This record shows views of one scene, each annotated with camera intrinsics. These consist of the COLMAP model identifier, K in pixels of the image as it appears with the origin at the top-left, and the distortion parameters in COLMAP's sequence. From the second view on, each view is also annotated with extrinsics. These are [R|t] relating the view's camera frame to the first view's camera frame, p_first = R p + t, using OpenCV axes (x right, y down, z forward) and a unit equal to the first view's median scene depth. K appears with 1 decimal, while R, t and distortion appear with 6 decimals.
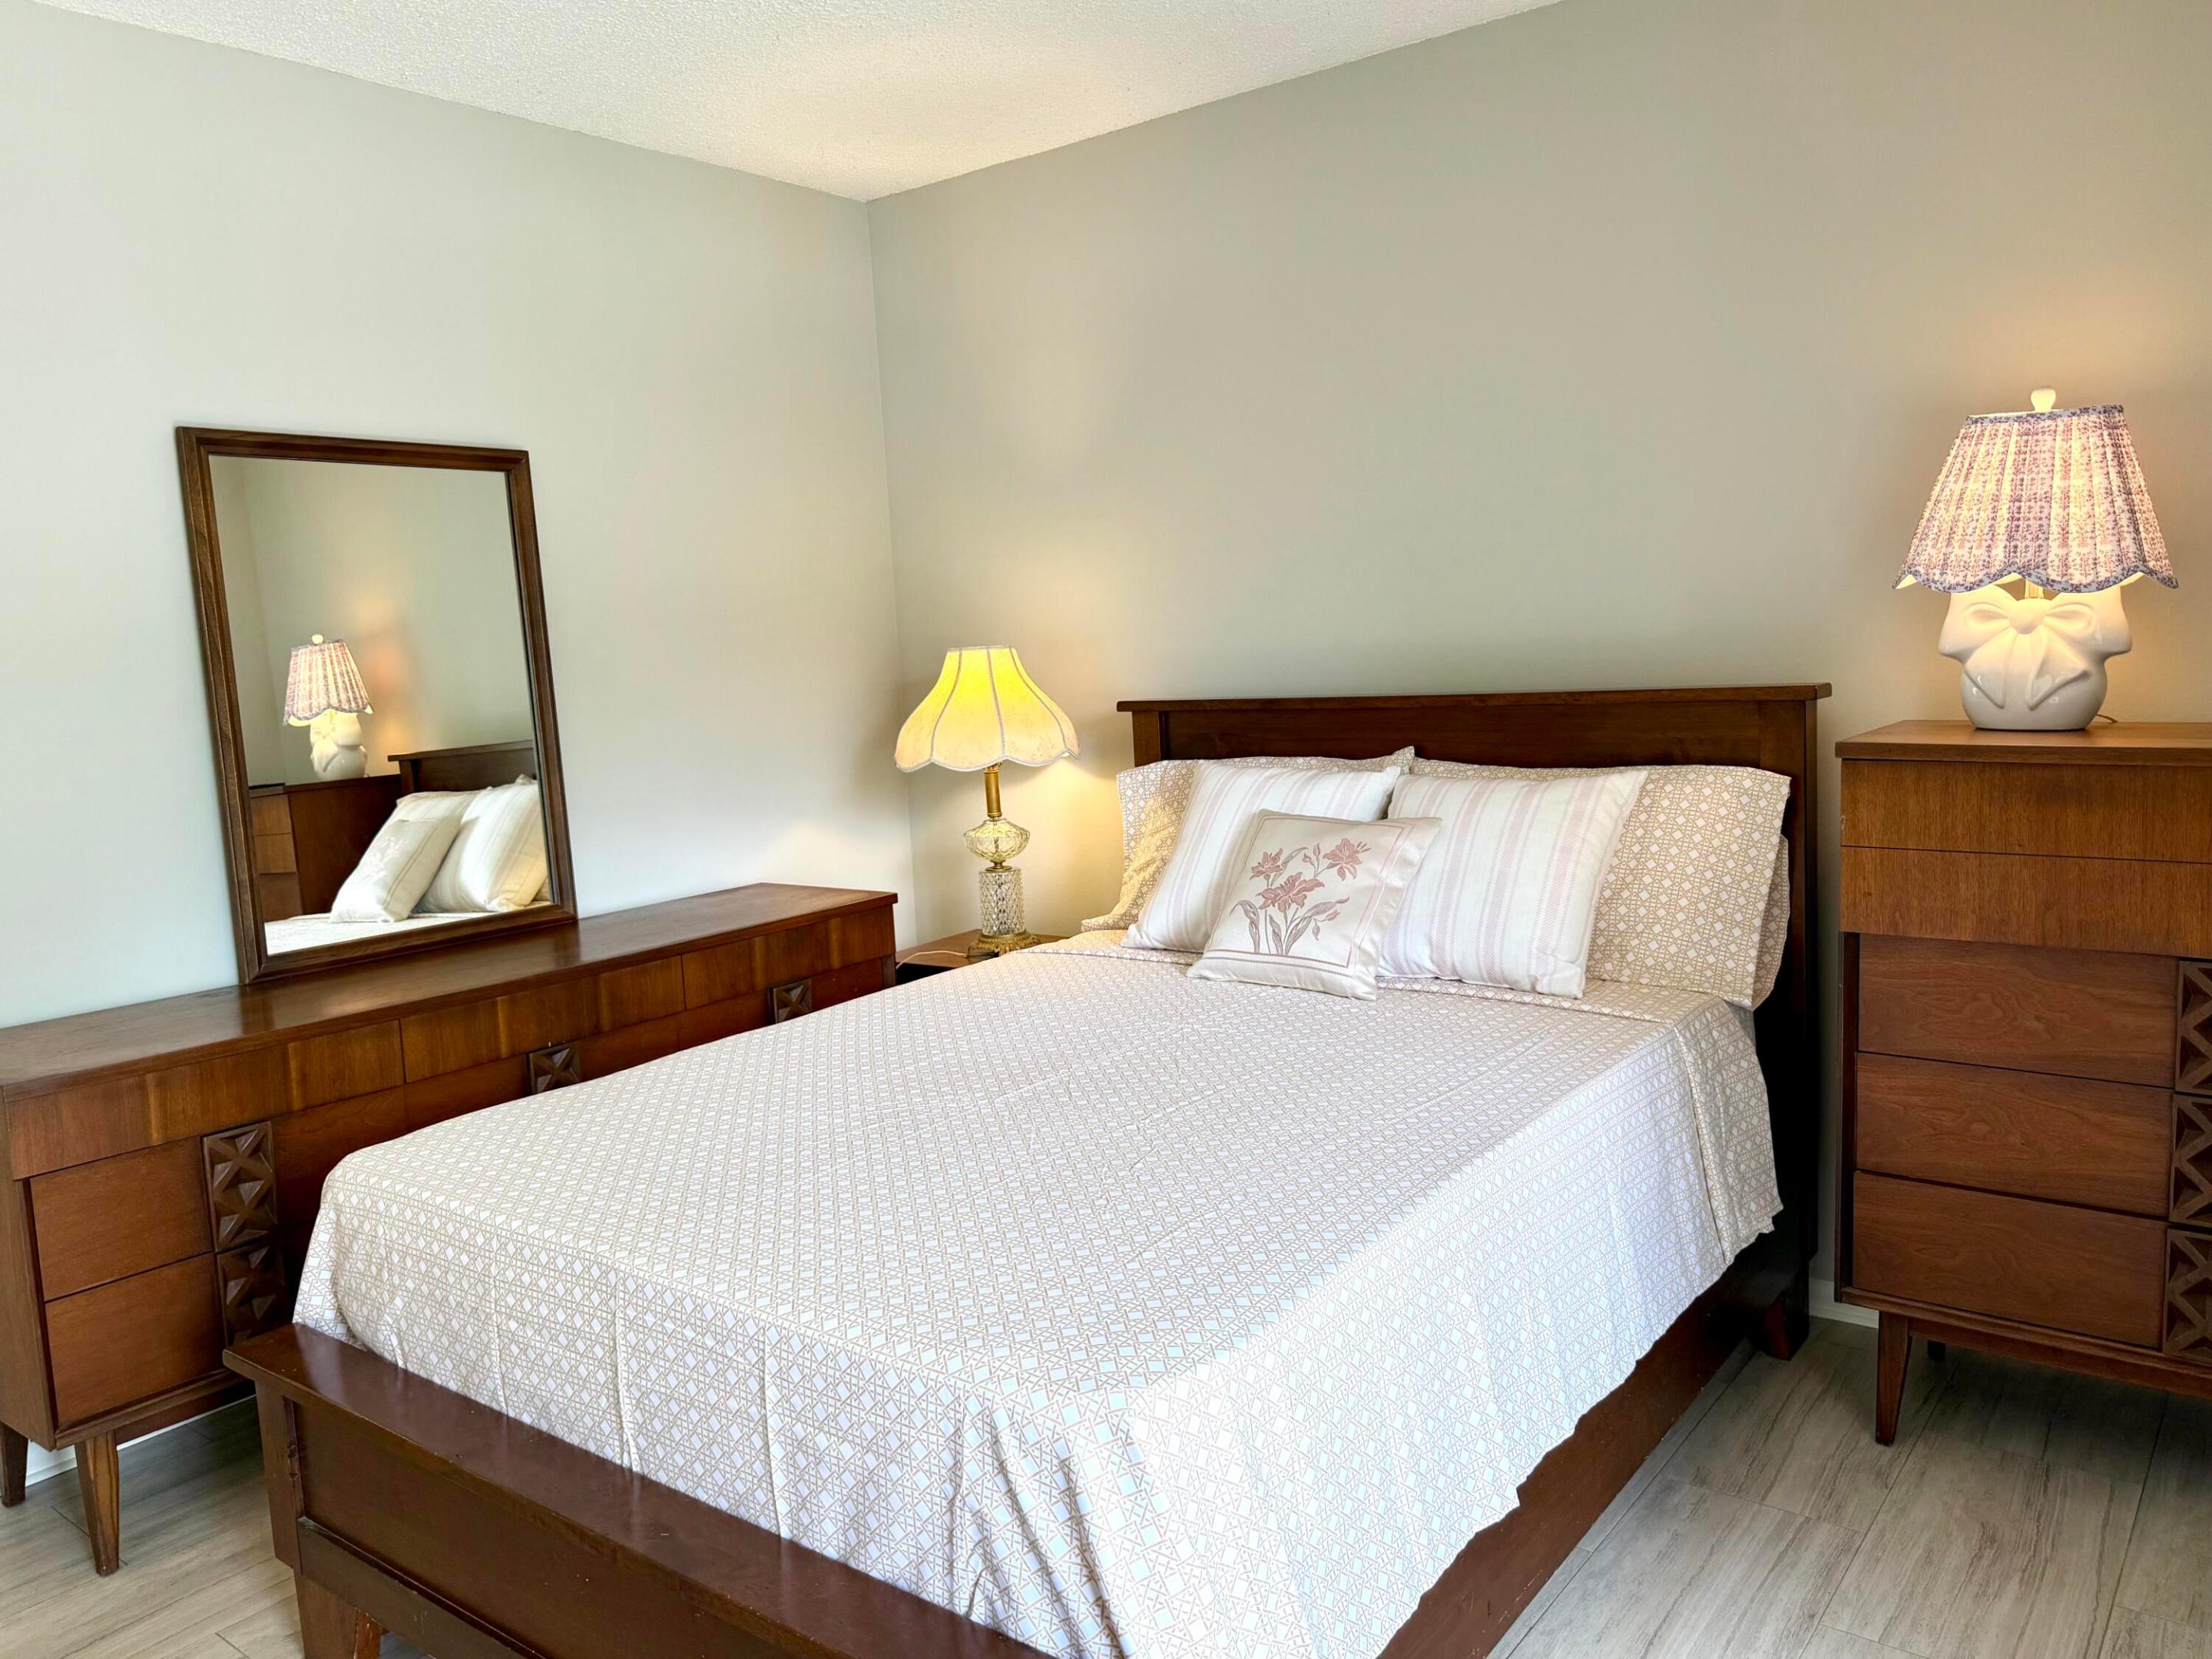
lens RADIAL K [[1611.2, 0, 1104.8], [0, 1611.2, 809.8], [0, 0, 1]] dist [0.102777, -0.201087]
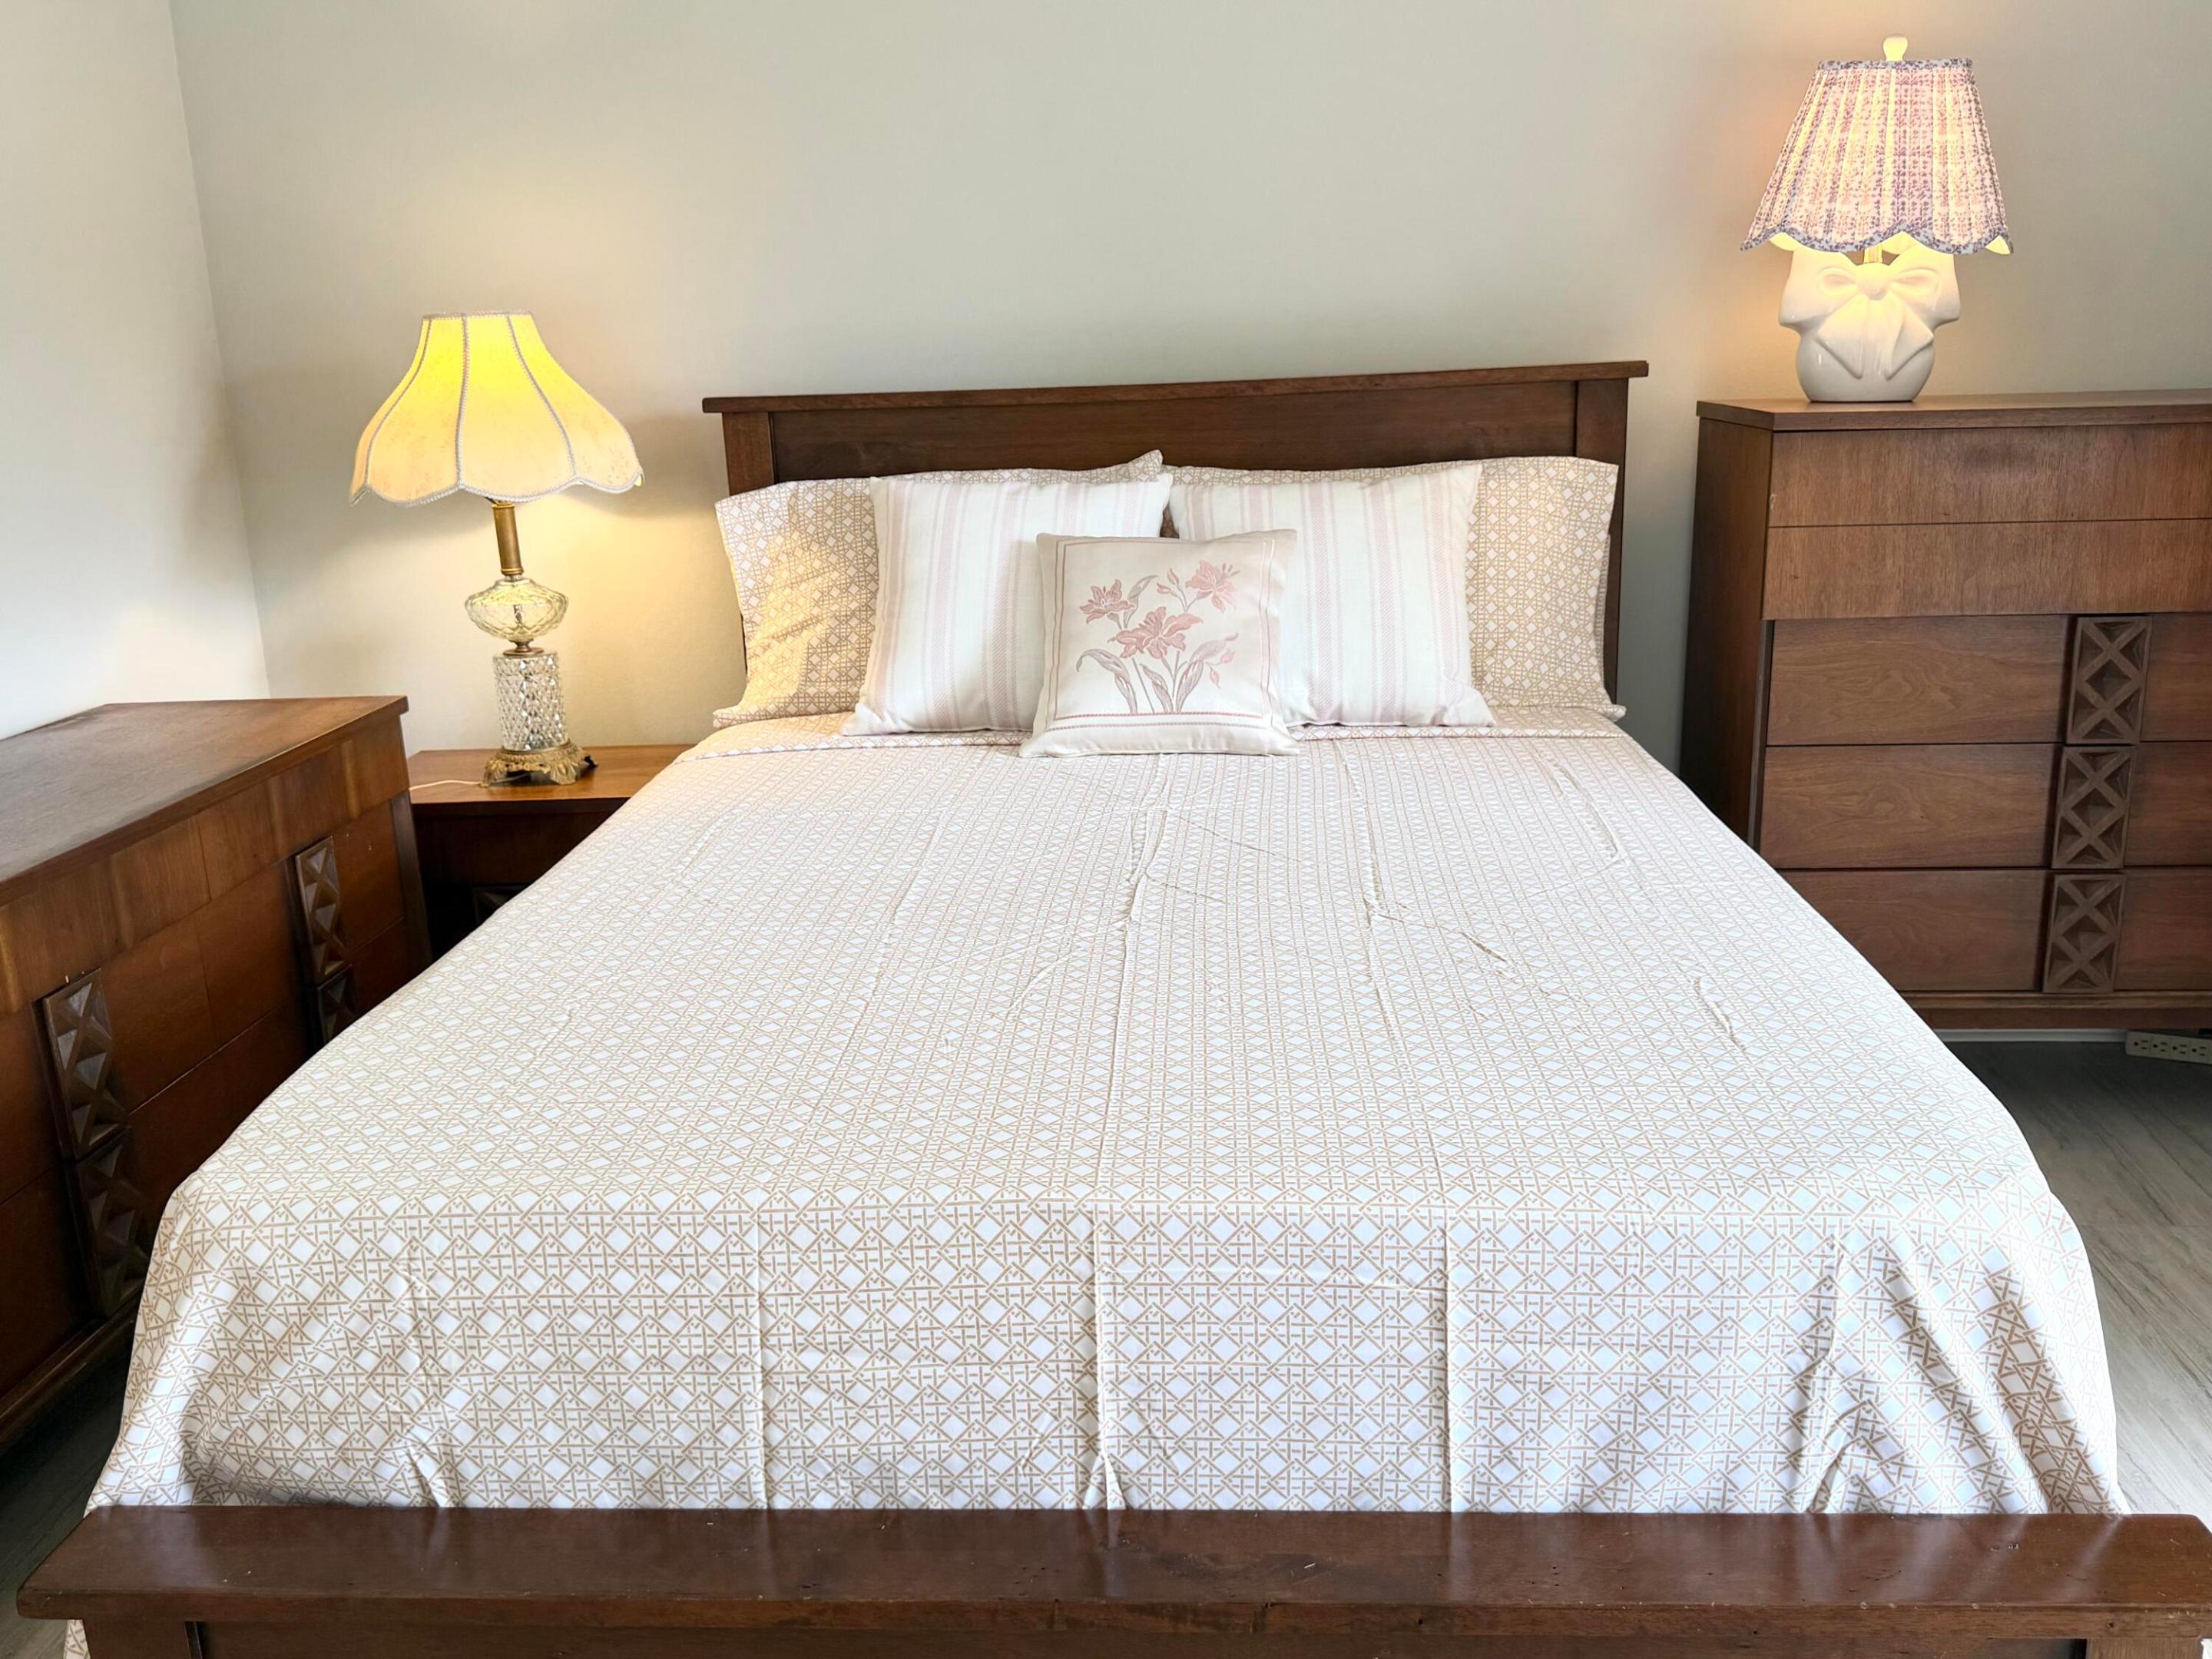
lens RADIAL K [[1911.8, 0, 1106.0], [0, 1911.8, 829.5], [0, 0, 1]] dist [0.177545, -0.377807]
pose [[0.830397, -0.120472, 0.543993, -0.485121], [0.055903, 0.989433, 0.133784, 0.022779], [-0.554361, -0.080683, 0.828356, 0.270110]]
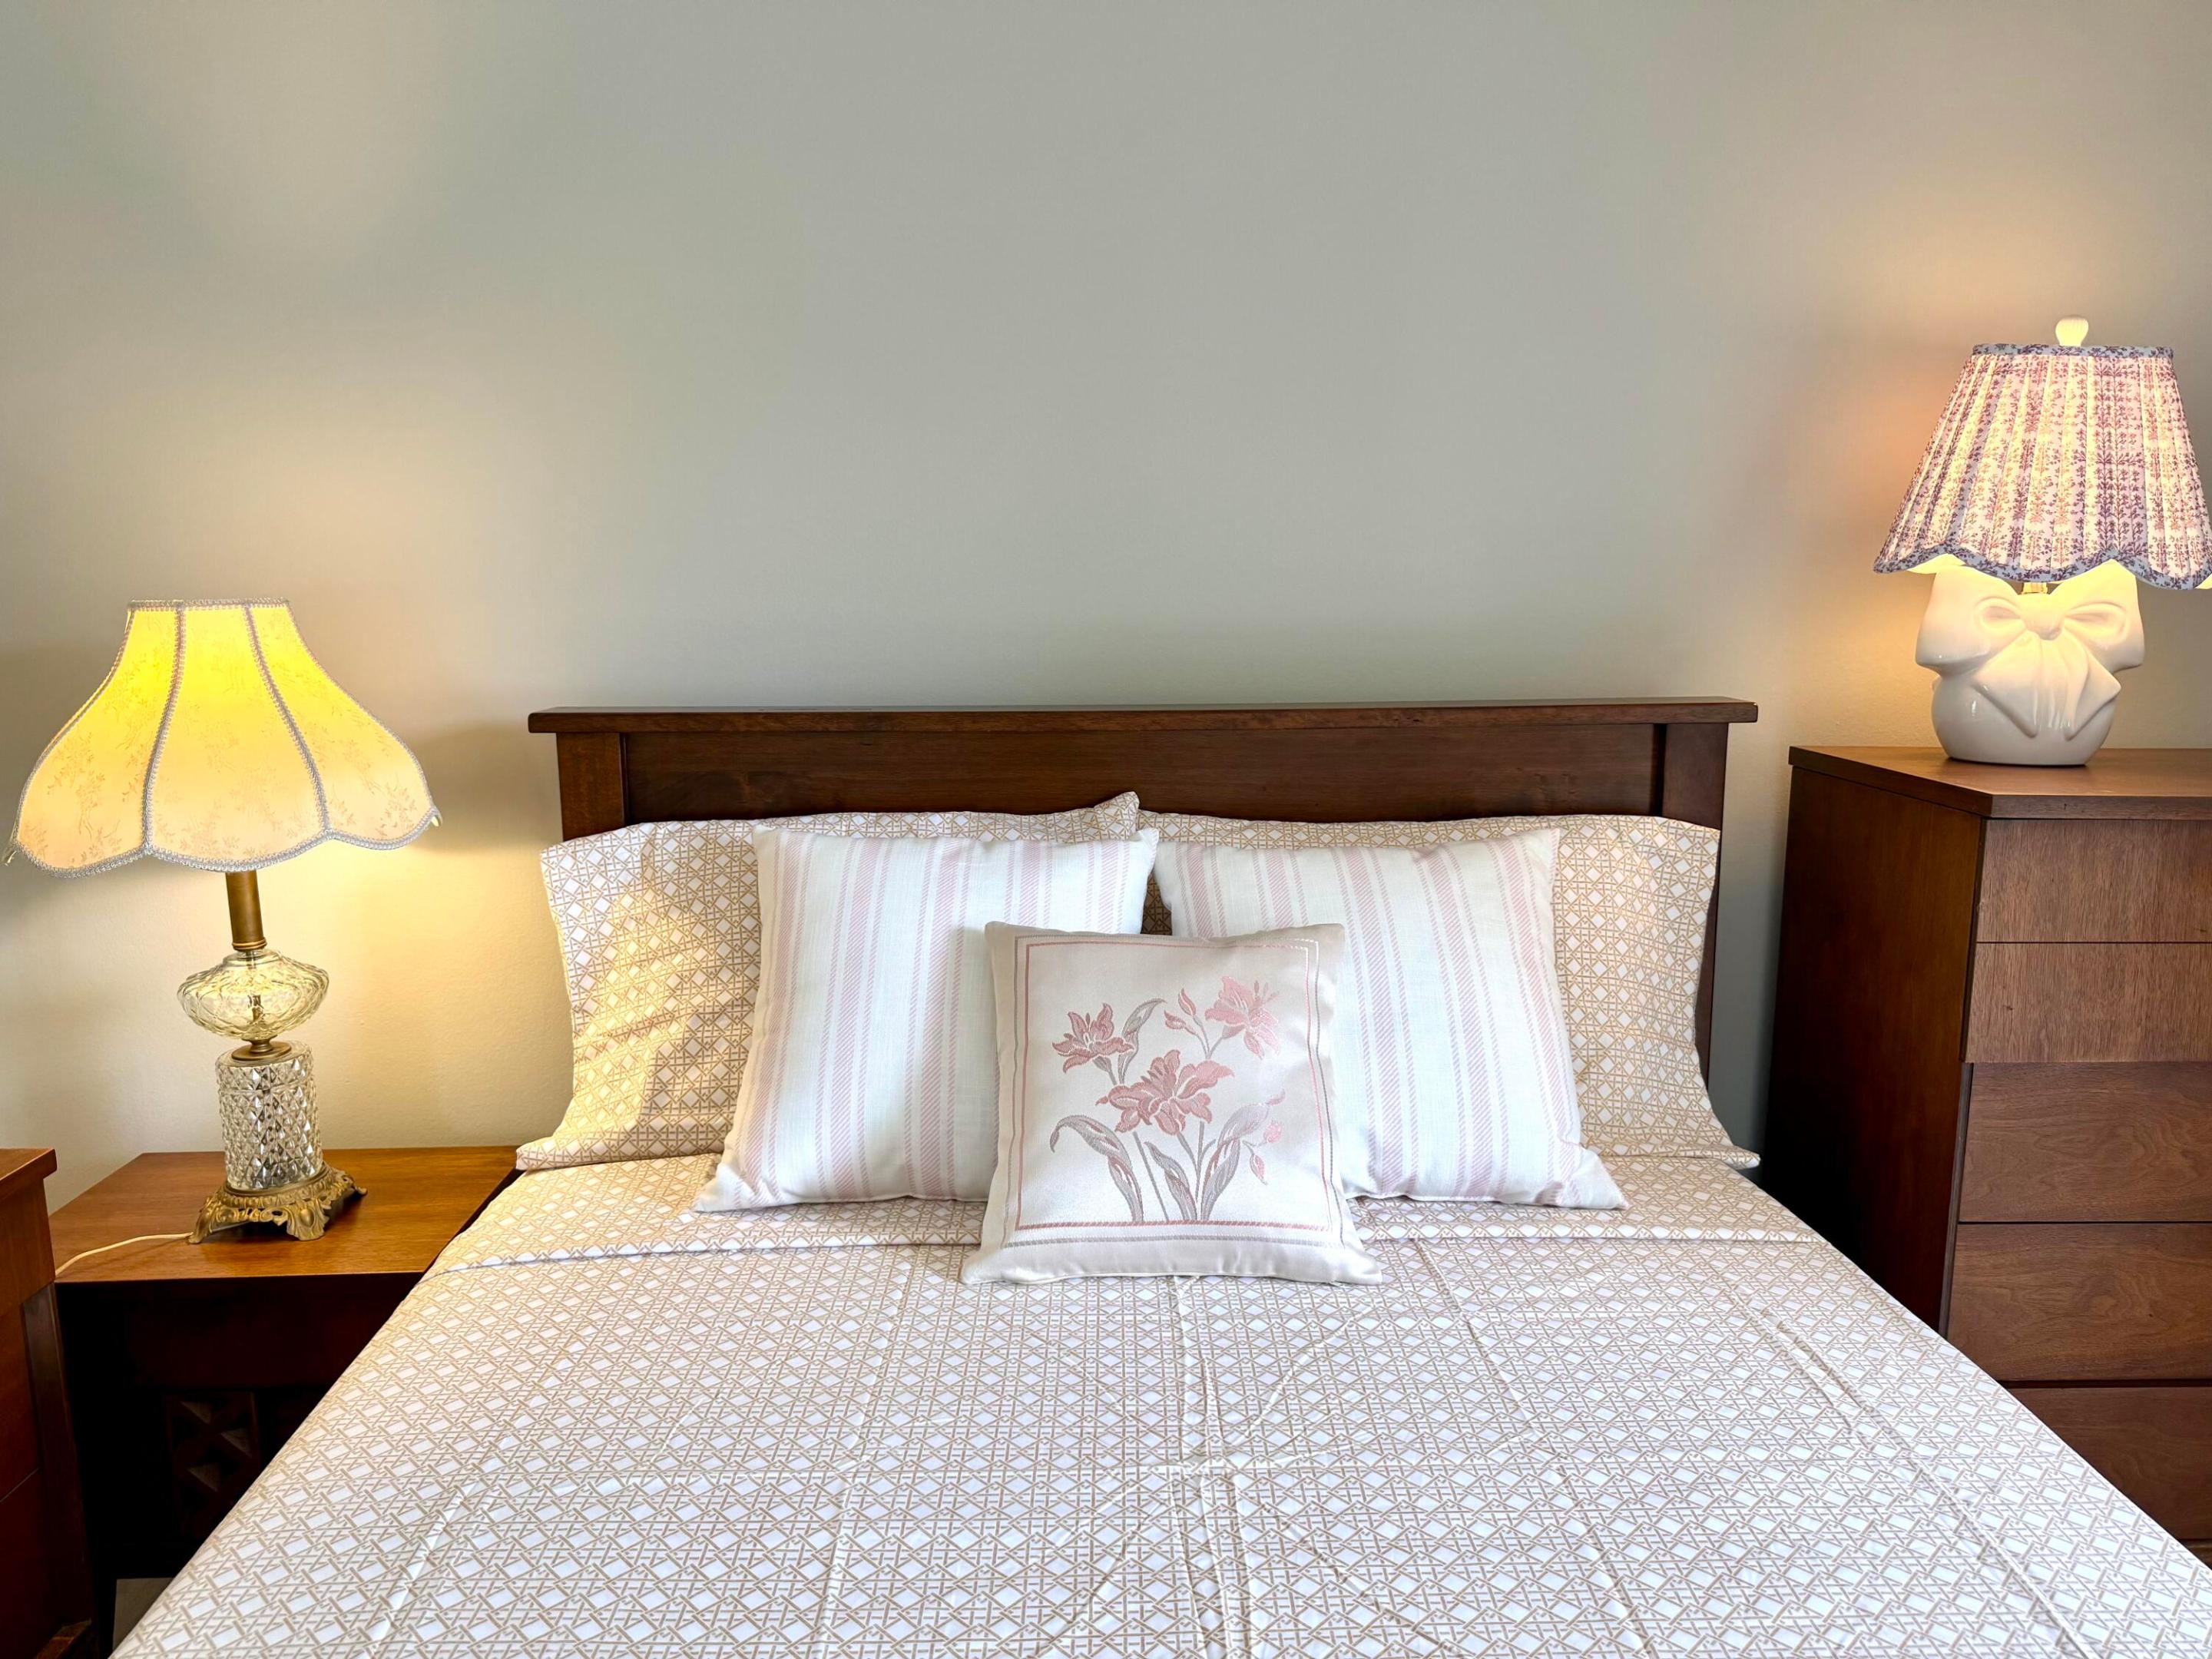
lens RADIAL K [[1577.1, 0, 1110.2], [0, 1577.1, 824.2], [0, 0, 1]] dist [0.092169, -0.129608]
pose [[0.776641, -0.053816, 0.627640, -0.257064], [0.035134, 0.998494, 0.042139, -0.068886], [-0.628963, -0.010676, 0.777362, 0.694516]]
